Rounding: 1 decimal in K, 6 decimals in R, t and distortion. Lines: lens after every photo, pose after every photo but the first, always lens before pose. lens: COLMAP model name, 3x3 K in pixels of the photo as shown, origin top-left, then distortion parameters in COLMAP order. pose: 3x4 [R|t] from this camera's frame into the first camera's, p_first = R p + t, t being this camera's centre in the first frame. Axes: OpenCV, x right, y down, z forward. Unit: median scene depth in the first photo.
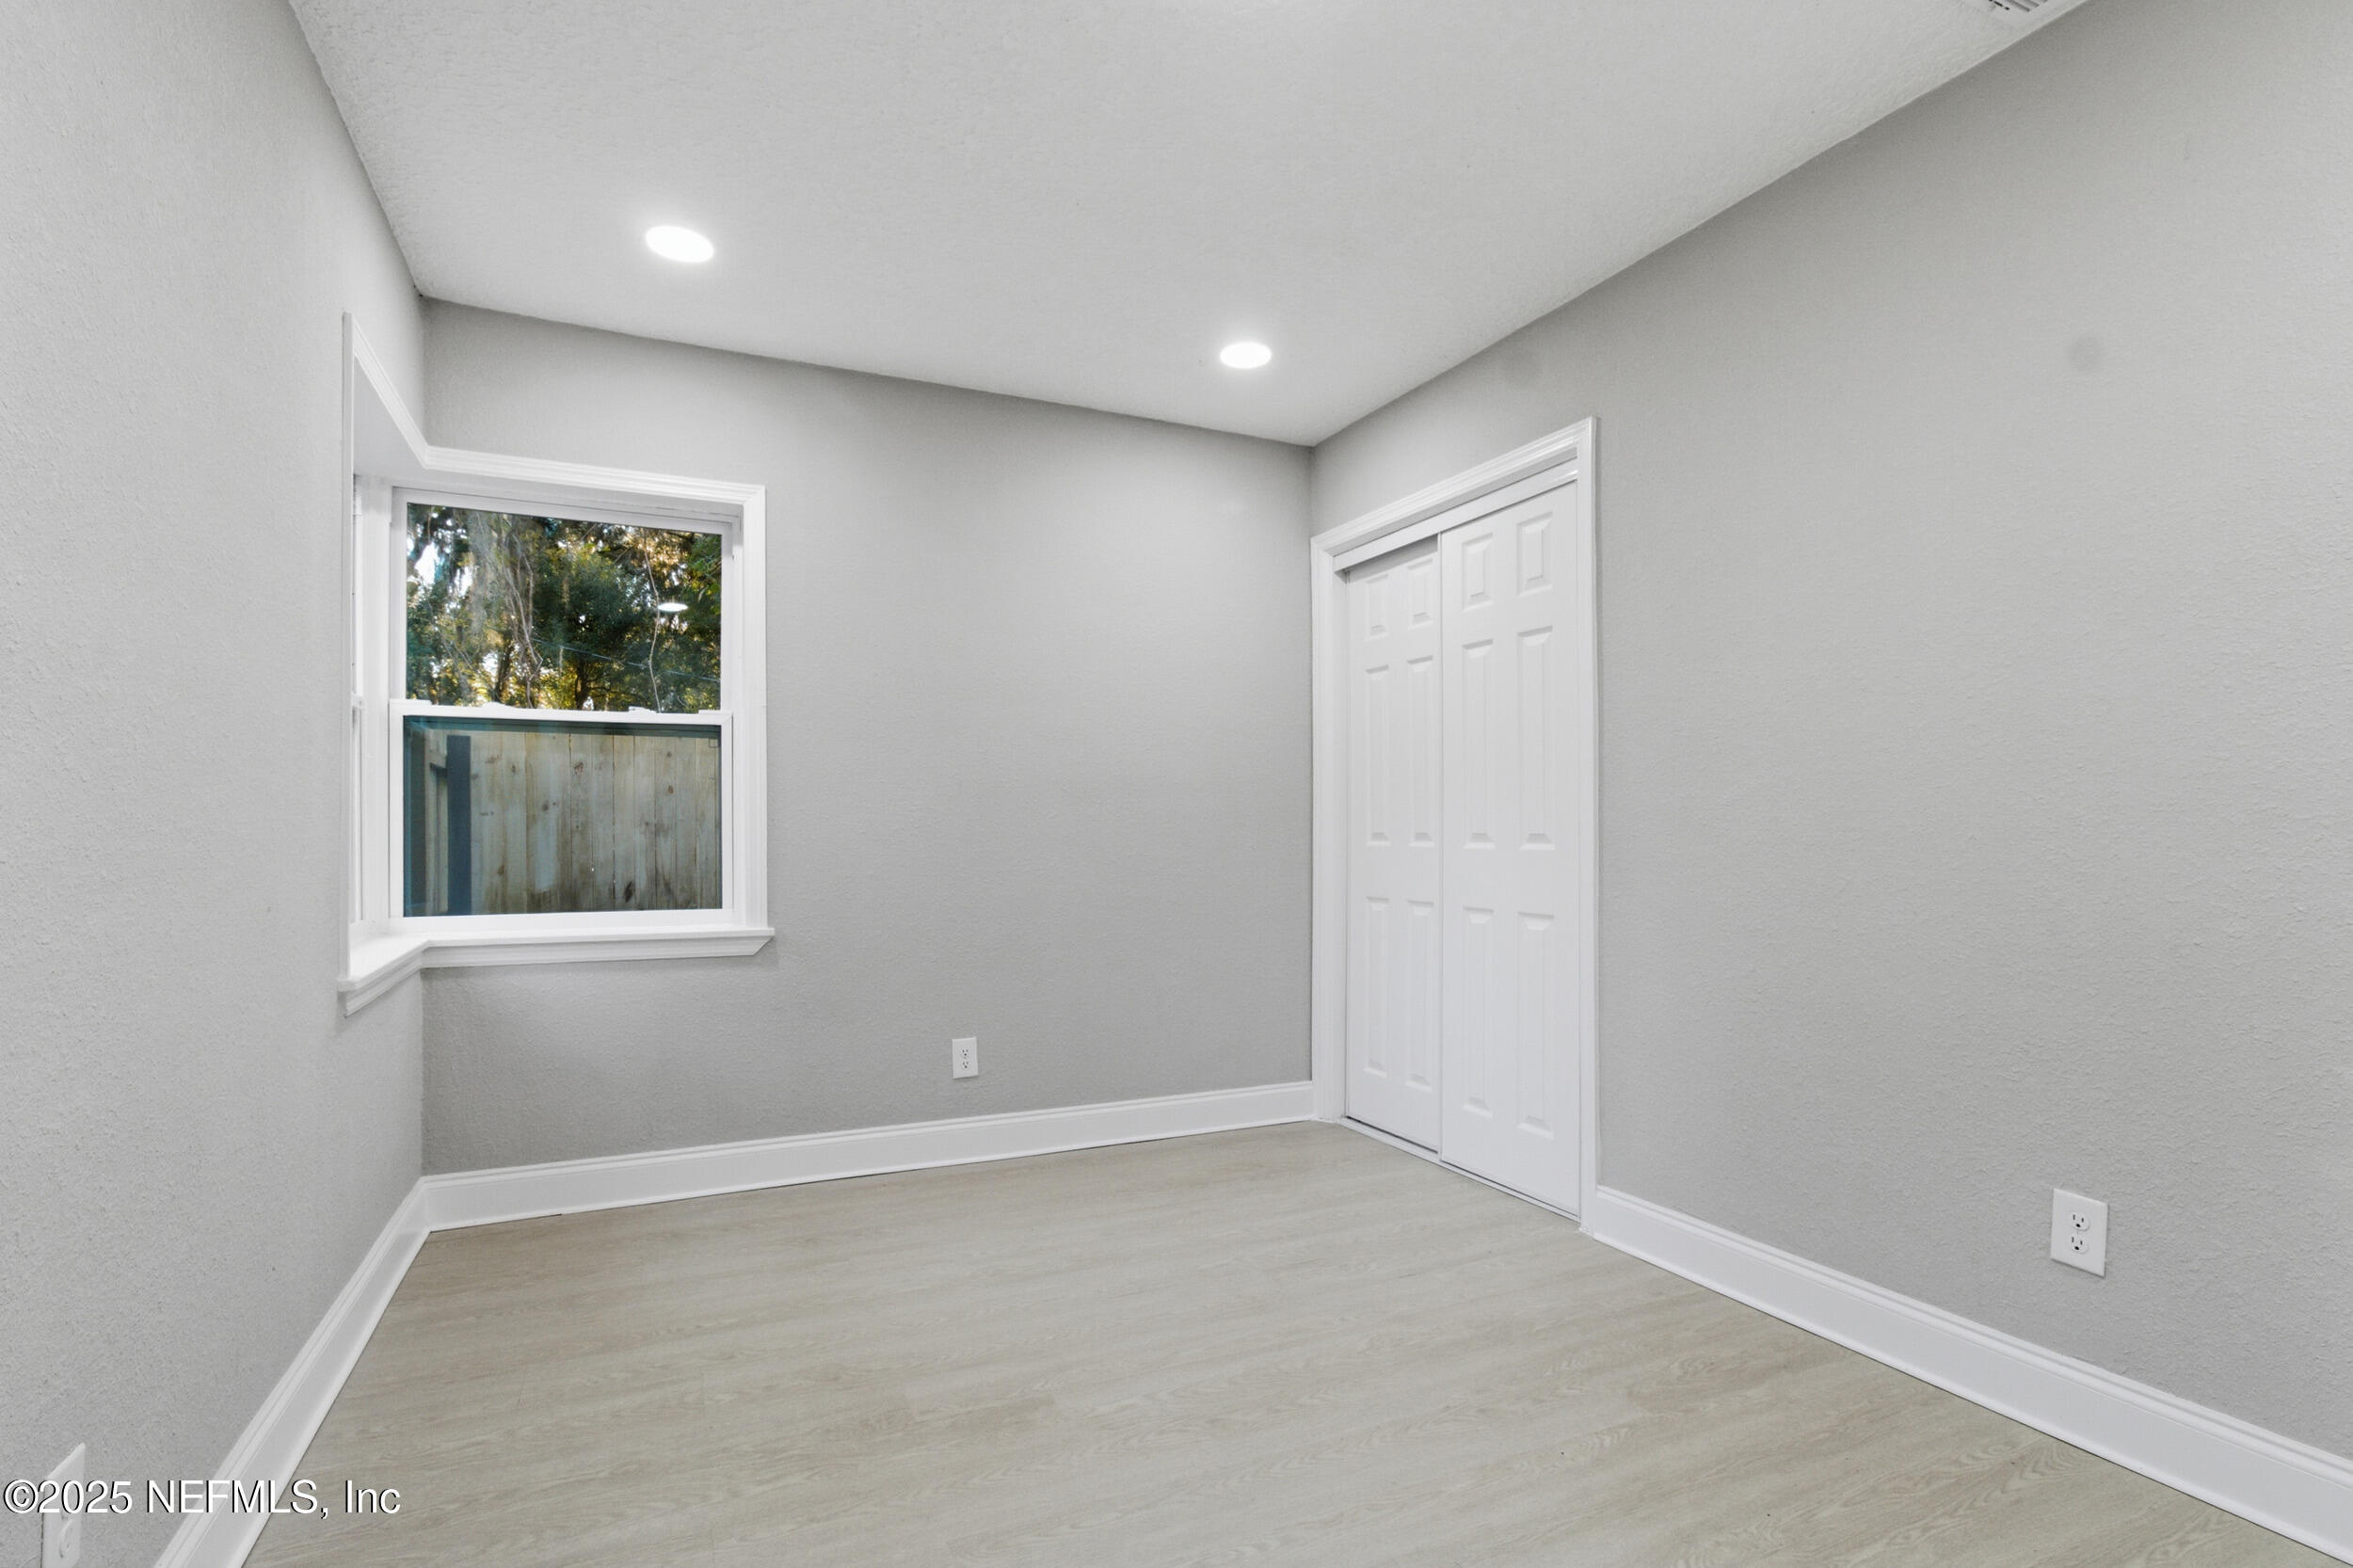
lens RADIAL K [[1131.0, 0, 1190.6], [0, 1131.0, 810.7], [0, 0, 1]] dist [0.000232, -0.000094]
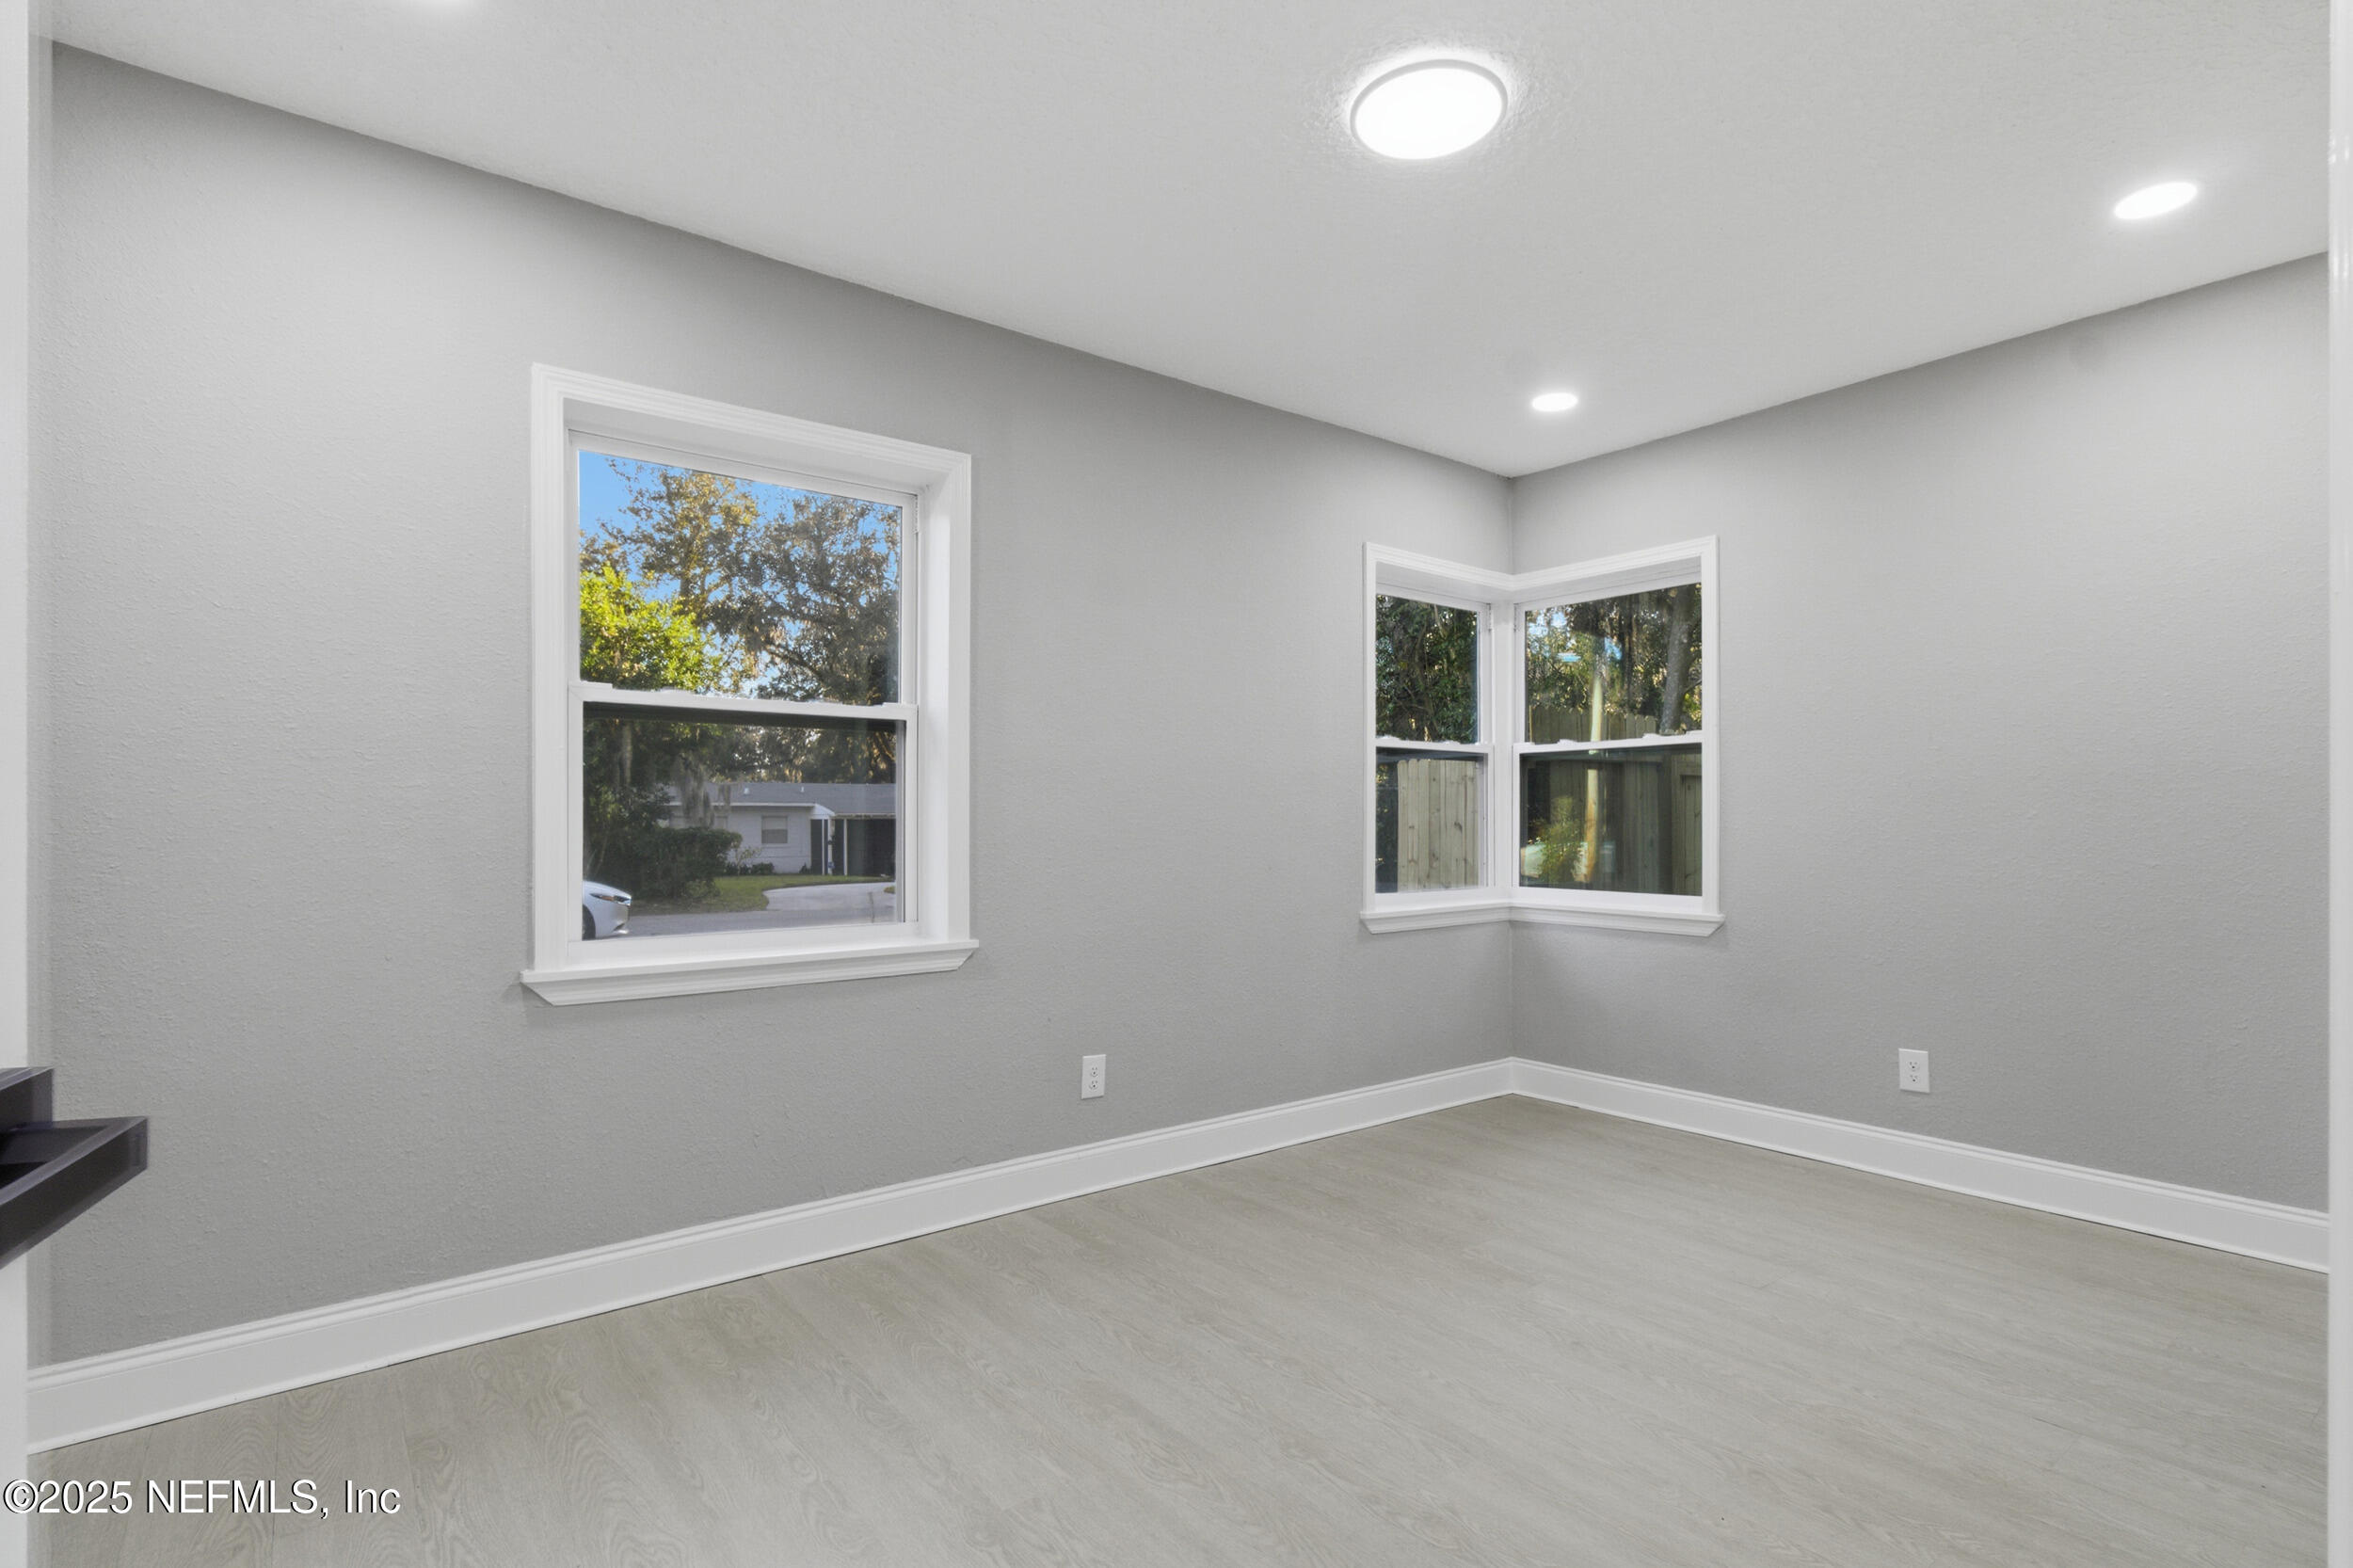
lens RADIAL K [[1131.0, 0, 1190.6], [0, 1131.0, 810.7], [0, 0, 1]] dist [0.000232, -0.000094]
pose [[0.222154, -0.011948, -0.974938, 0.685006], [0.018927, 0.999789, -0.007940, -0.004426], [0.974828, -0.016689, 0.222334, 0.231235]]
